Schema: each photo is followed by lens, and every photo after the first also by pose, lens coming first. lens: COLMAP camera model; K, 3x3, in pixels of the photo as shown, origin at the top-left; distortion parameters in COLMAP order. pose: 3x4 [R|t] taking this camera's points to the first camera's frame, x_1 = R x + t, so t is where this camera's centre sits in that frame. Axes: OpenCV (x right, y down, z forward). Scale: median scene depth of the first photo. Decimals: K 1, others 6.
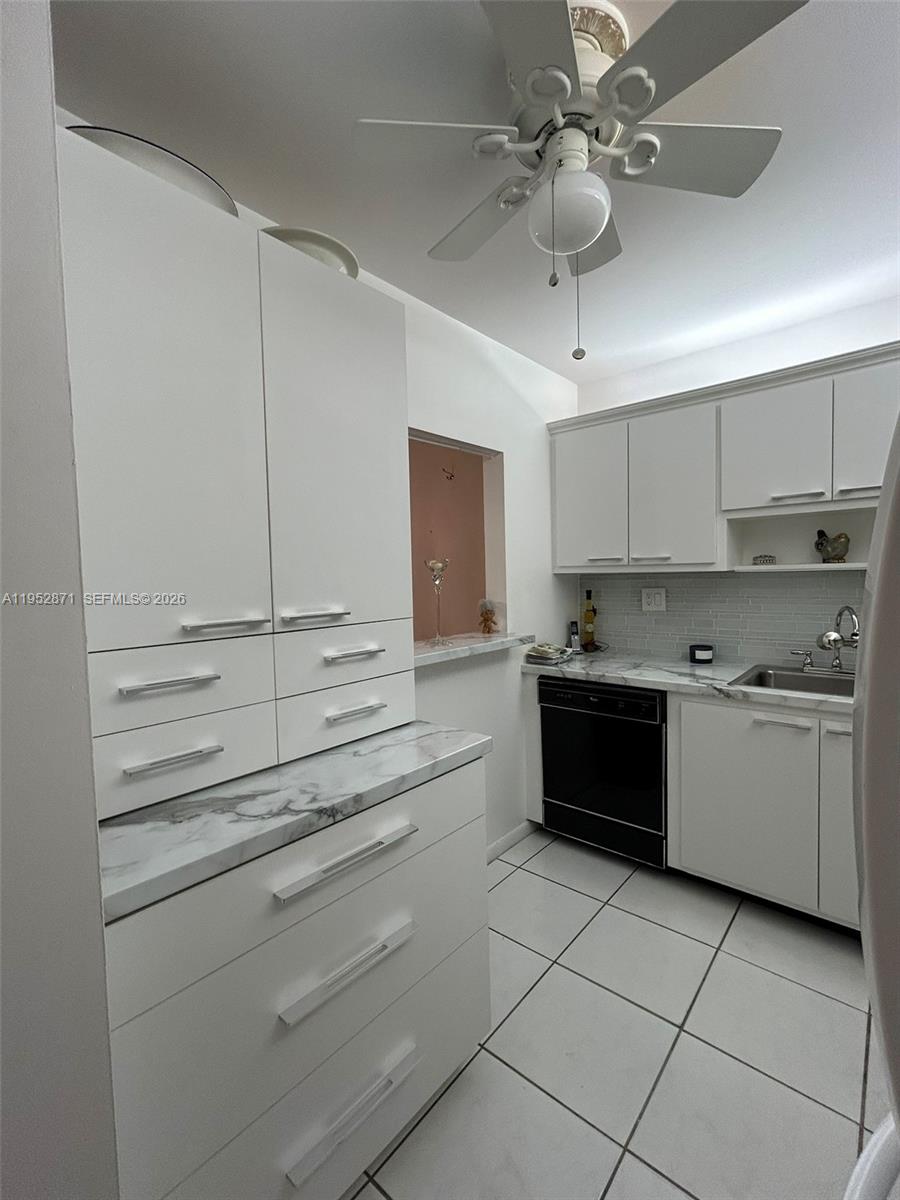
lens RADIAL K [[527.8, 0, 450.0], [0, 527.8, 600.0], [0, 0, 1]] dist [-0.004782, 0.004987]
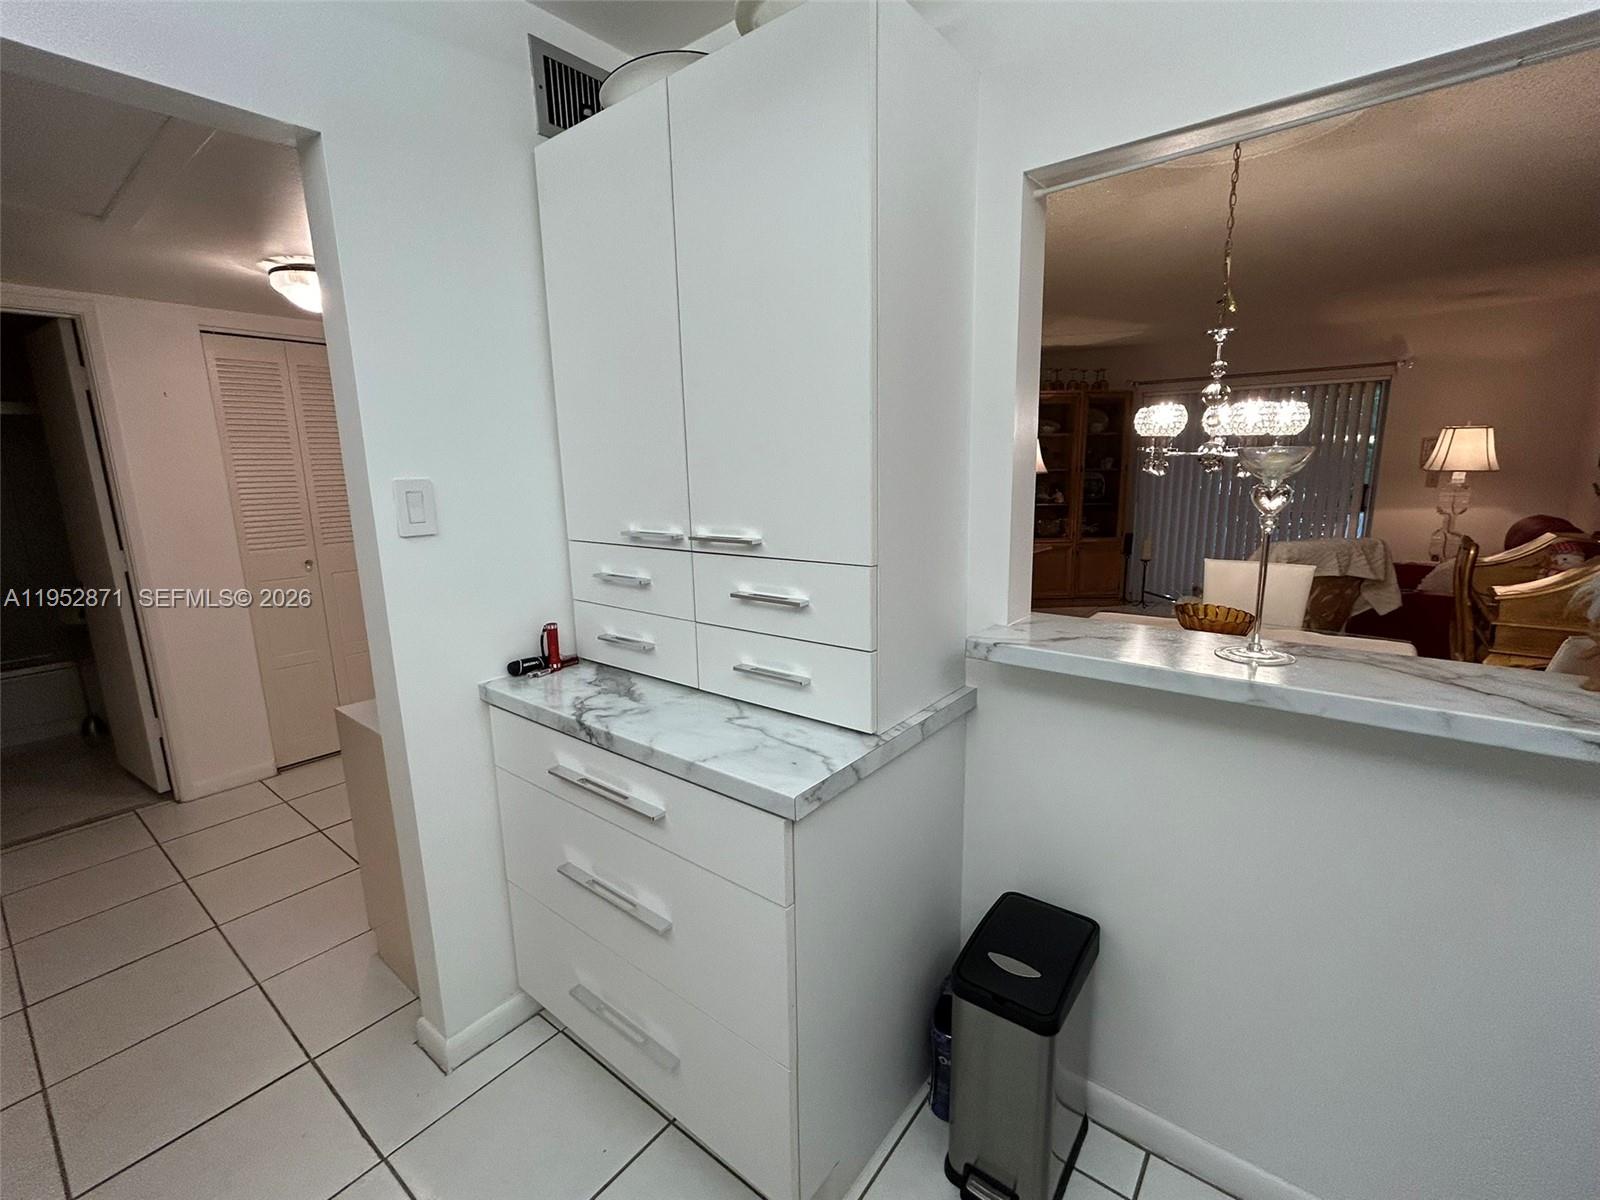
lens RADIAL K [[703.8, 0, 796.9], [0, 703.8, 595.6], [0, 0, 1]] dist [-0.004782, 0.004987]
pose [[0.040158, 0.212691, -0.976294, 0.951533], [-0.024382, 0.977000, 0.211842, -0.136113], [0.998896, 0.015296, 0.044420, 1.199037]]
